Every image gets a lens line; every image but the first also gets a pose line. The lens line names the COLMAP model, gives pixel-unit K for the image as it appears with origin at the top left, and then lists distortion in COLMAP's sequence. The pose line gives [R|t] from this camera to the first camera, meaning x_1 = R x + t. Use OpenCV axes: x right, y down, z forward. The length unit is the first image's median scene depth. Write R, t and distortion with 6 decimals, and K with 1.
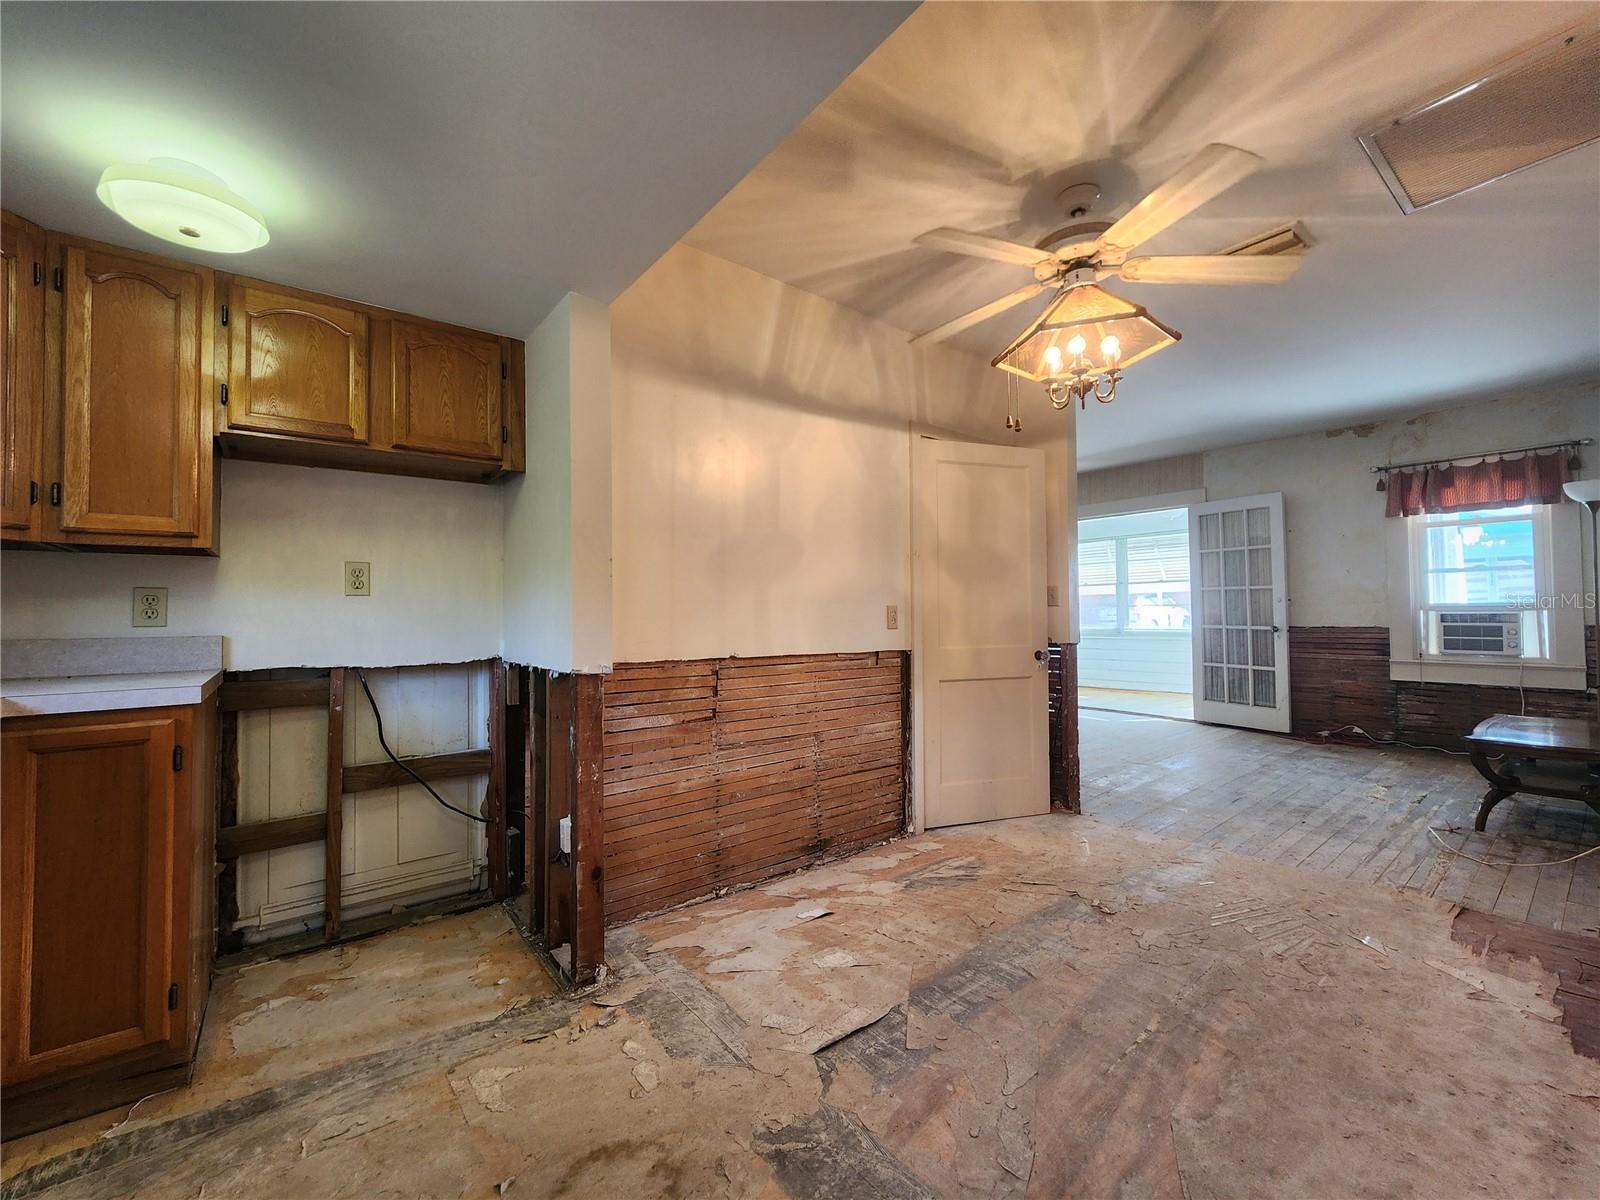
lens RADIAL K [[654.0, 0, 799.9], [0, 654.0, 594.2], [0, 0, 1]] dist [0.001985, -0.003327]
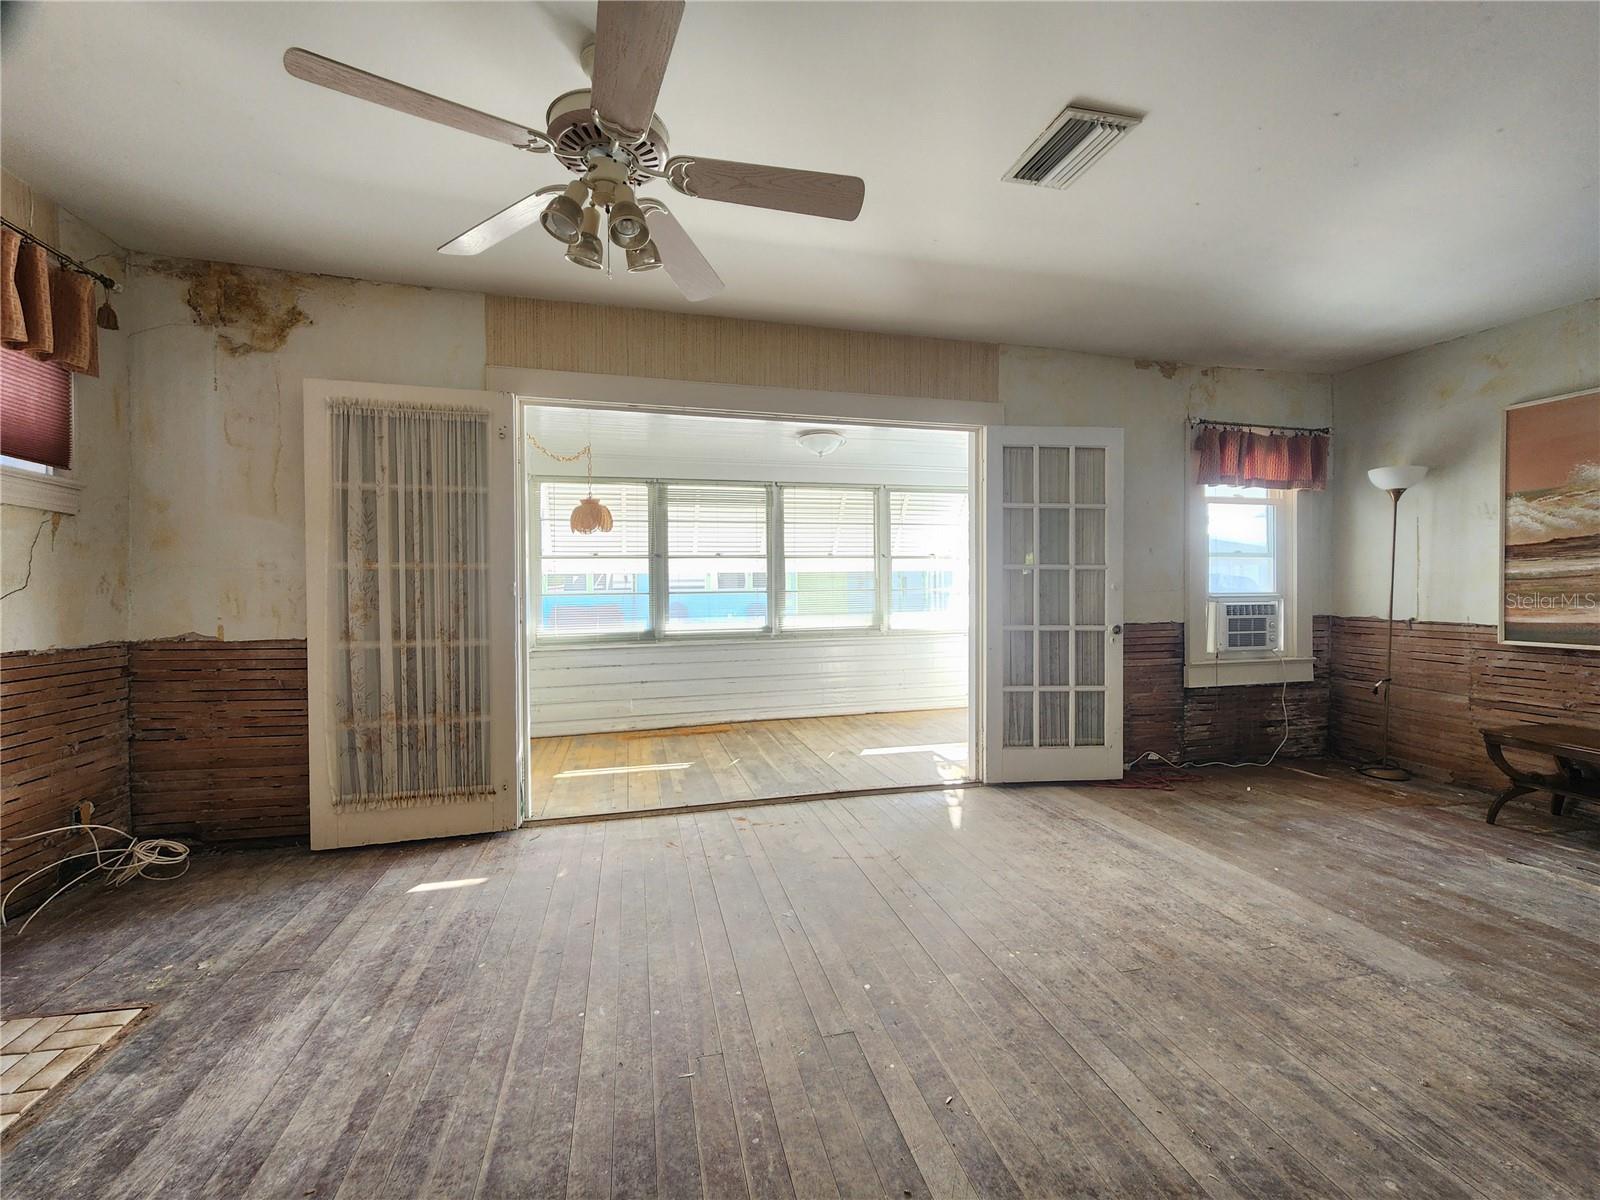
lens RADIAL K [[654.0, 0, 799.9], [0, 654.0, 594.2], [0, 0, 1]] dist [0.001985, -0.003327]
pose [[0.408200, -0.000424, 0.912892, -0.025627], [-0.020420, 0.999745, 0.009595, 0.018511], [-0.912664, -0.022557, 0.408087, 1.130511]]
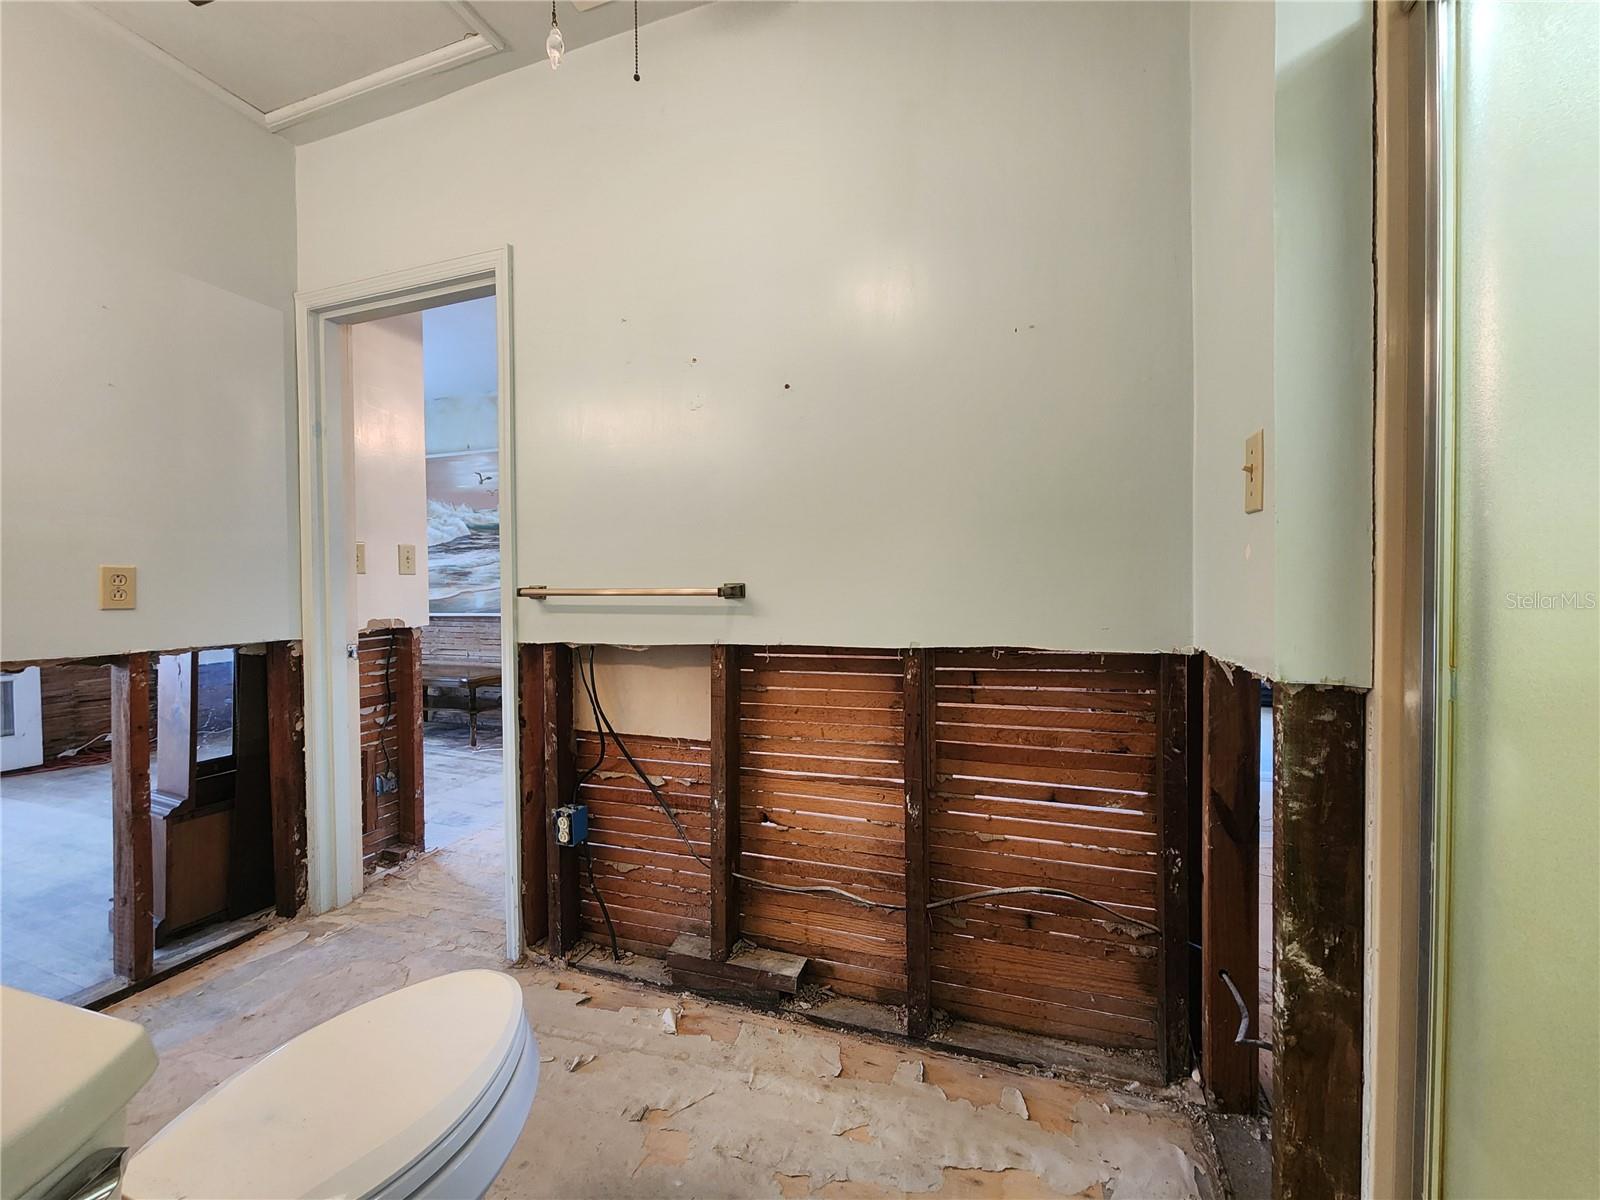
lens RADIAL K [[653.2, 0, 799.3], [0, 653.2, 595.7], [0, 0, 1]] dist [-0.001123, -0.001096]
pose [[-0.533127, -0.003135, 0.846029, -0.310481], [-0.006022, 0.999982, -0.000090, 0.027800], [-0.846014, -0.005143, -0.533137, 0.747125]]
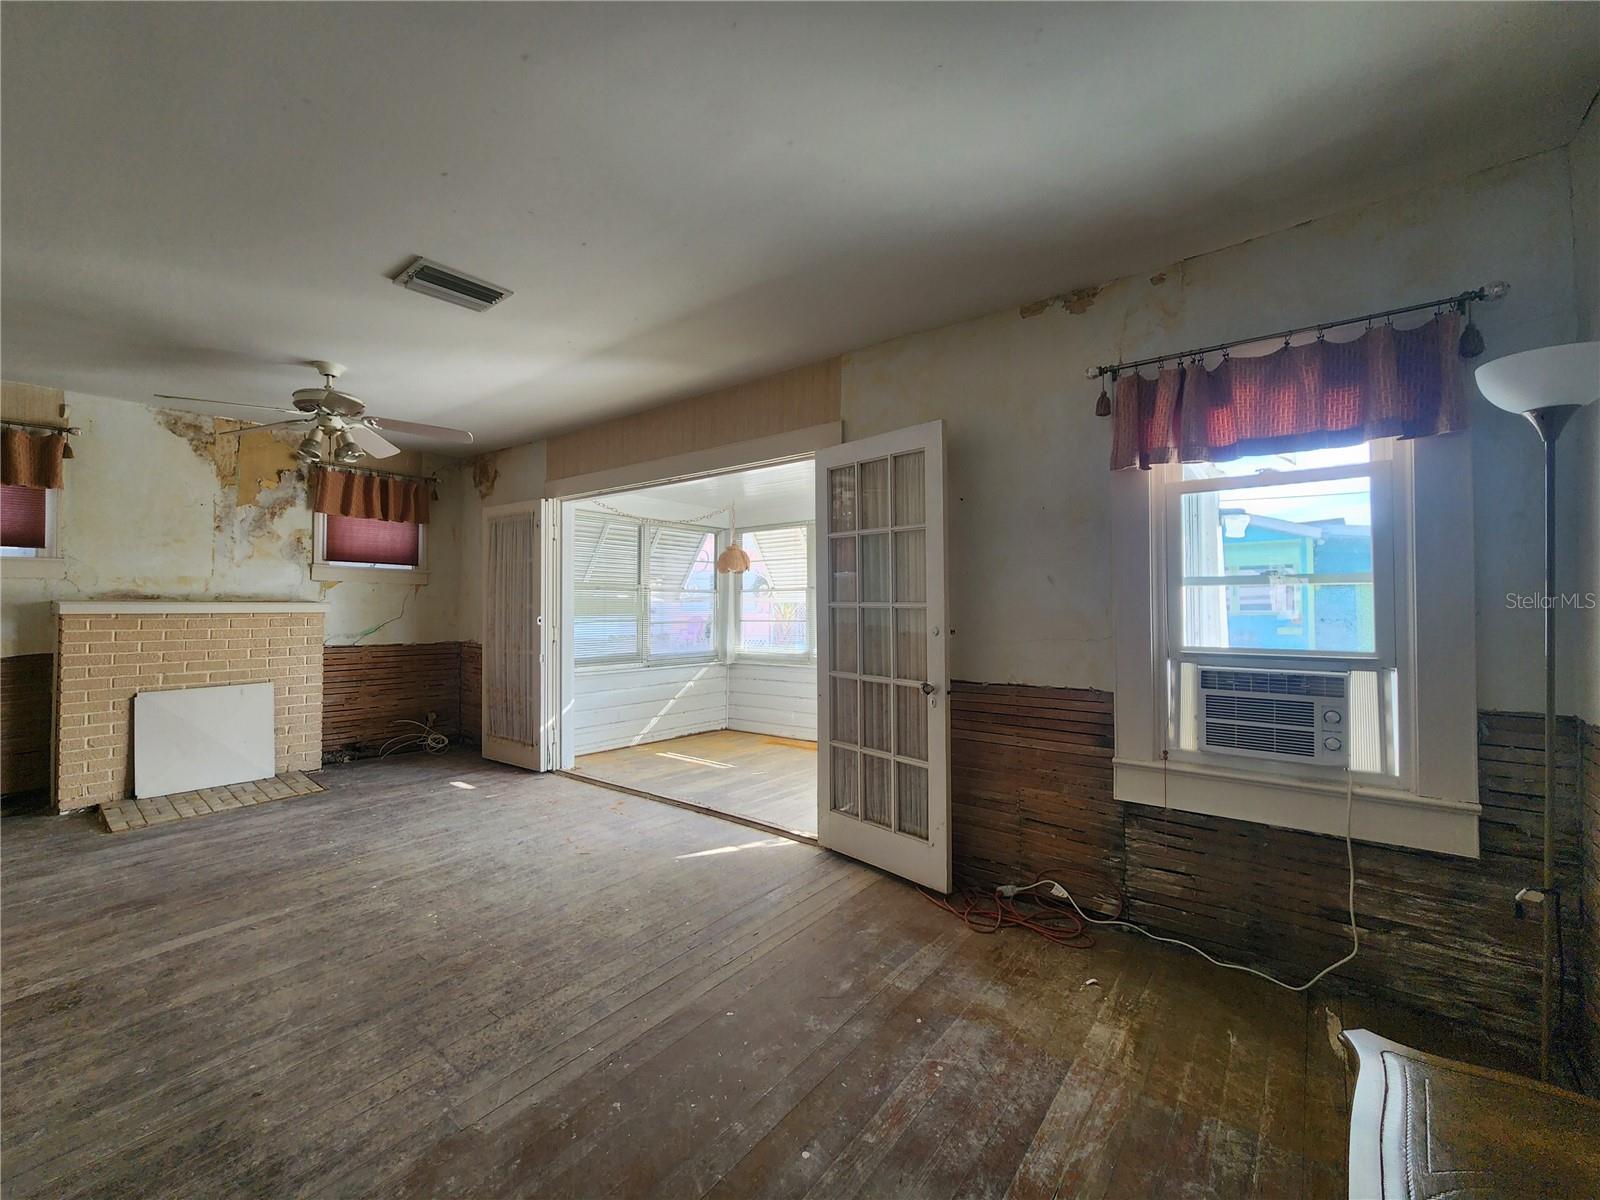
lens RADIAL K [[653.2, 0, 799.3], [0, 653.2, 595.7], [0, 0, 1]] dist [-0.001123, -0.001096]
pose [[0.971191, 0.012921, 0.237953, 0.561492], [-0.014575, 0.999880, 0.005192, -0.022489], [-0.237857, -0.008511, 0.971263, 0.586877]]
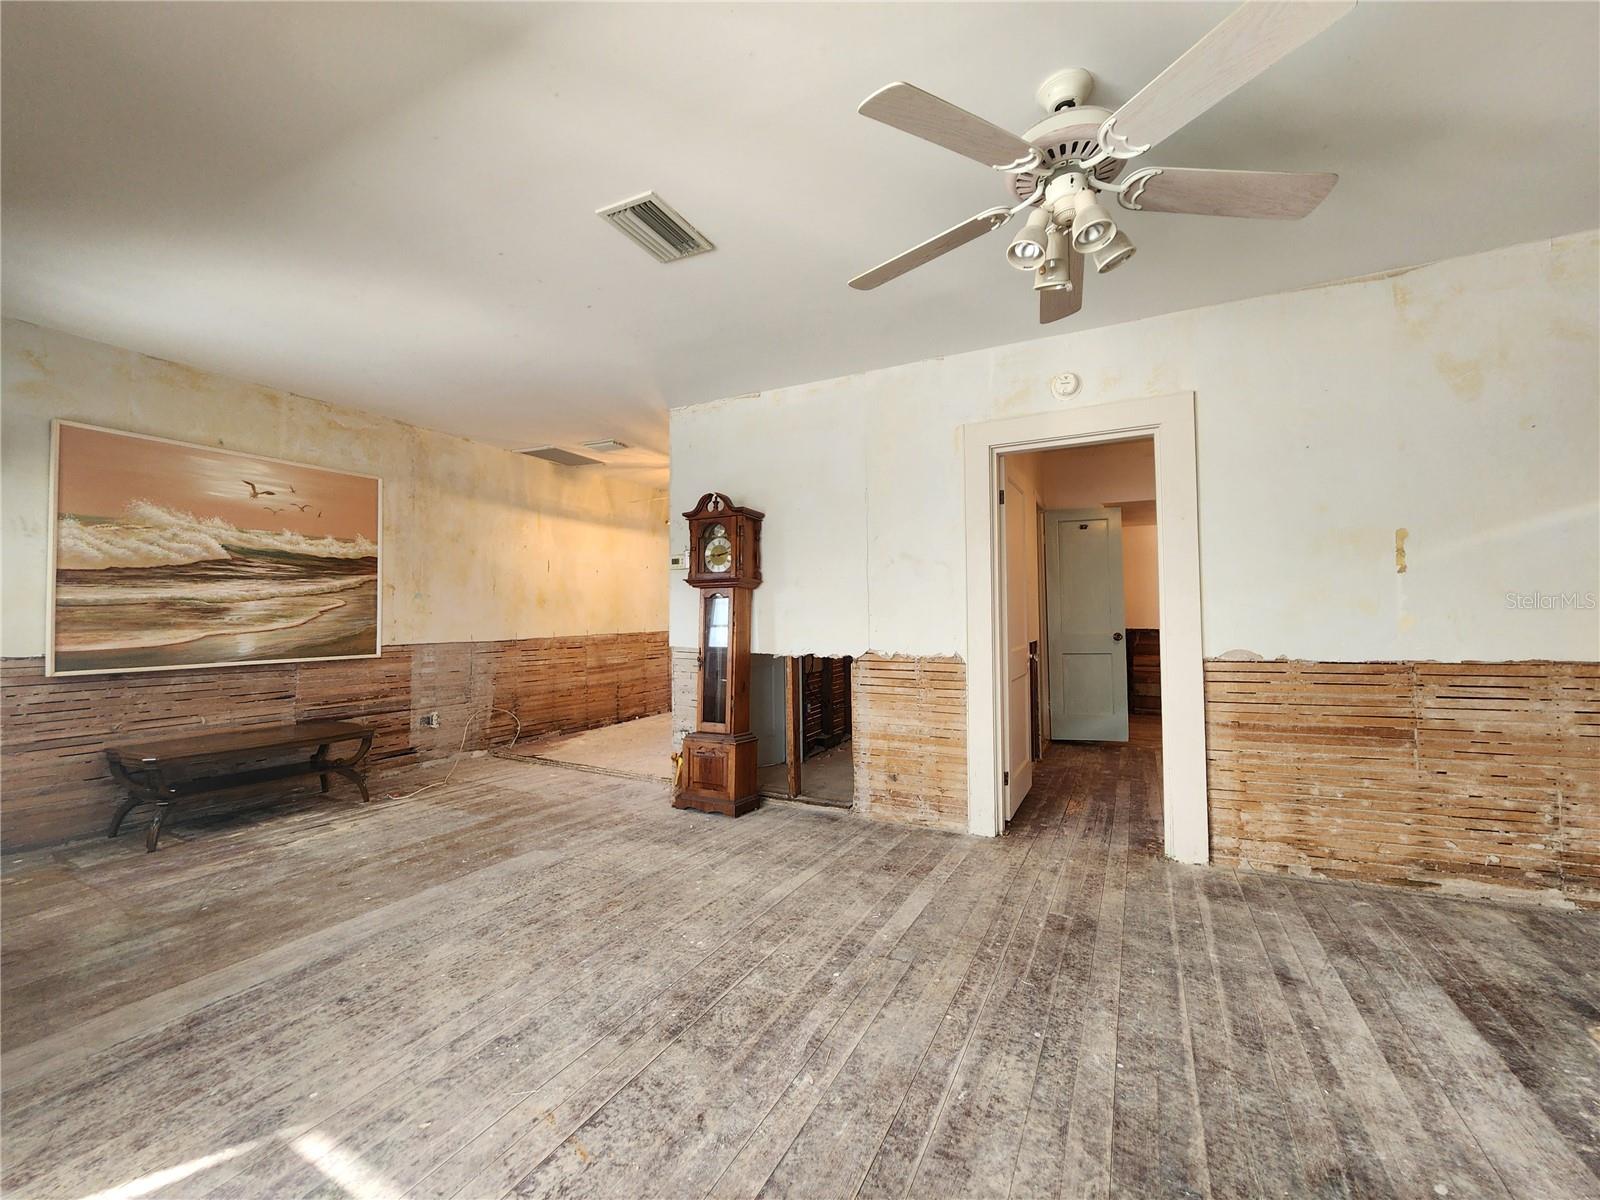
lens RADIAL K [[653.2, 0, 799.3], [0, 653.2, 595.7], [0, 0, 1]] dist [-0.001123, -0.001096]
pose [[-0.911207, 0.002278, -0.411942, 0.519533], [0.024213, 0.998552, -0.048036, 0.032783], [0.411237, -0.053745, -0.909943, 1.613368]]
